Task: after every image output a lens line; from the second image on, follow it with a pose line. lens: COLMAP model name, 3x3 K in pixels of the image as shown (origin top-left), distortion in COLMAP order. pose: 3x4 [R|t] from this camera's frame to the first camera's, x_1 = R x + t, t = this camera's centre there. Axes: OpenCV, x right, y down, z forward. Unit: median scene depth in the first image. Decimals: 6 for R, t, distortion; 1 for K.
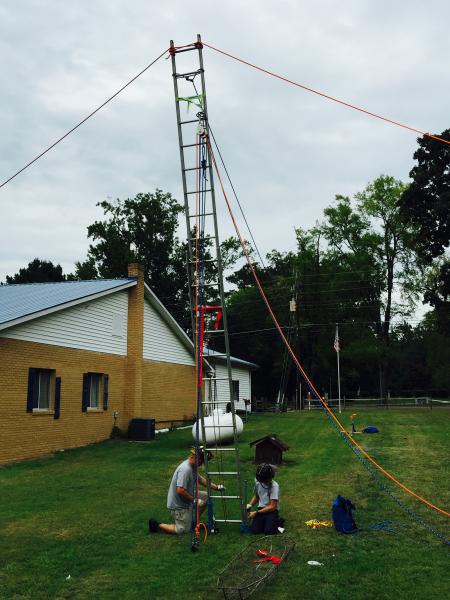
lens RADIAL K [[679.7, 0, 225.0], [0, 679.7, 293.8], [0, 0, 1]] dist [0.055636, 0.009769]
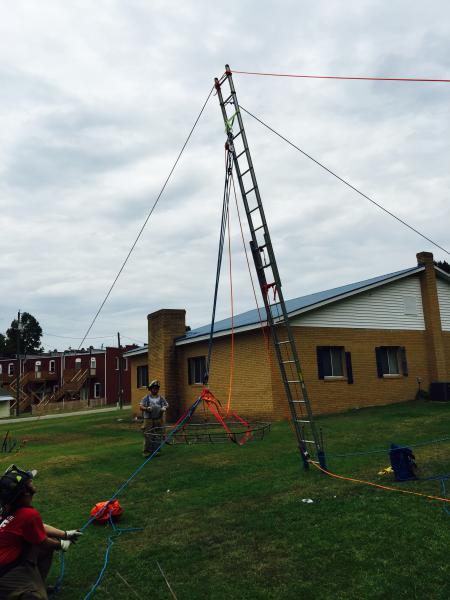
lens RADIAL K [[502.8, 0, 226.2], [0, 502.8, 301.9], [0, 0, 1]] dist [0.045119, -0.008709]
pose [[0.739485, -0.148530, -0.656583, 0.071805], [0.153203, 0.986893, -0.050704, 0.012989], [0.655508, -0.063095, 0.752548, 0.041331]]
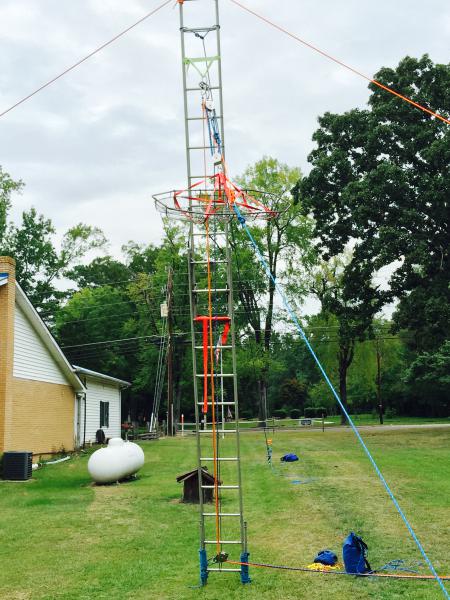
lens RADIAL K [[830.1, 0, 225.0], [0, 830.1, 300.0], [0, 0, 1]] dist [0.040073, -0.000503]
pose [[0.978044, 0.012127, 0.208048, -0.032216], [-0.013594, 0.999892, 0.005625, -0.001040], [-0.207957, -0.008330, 0.978103, -0.000378]]
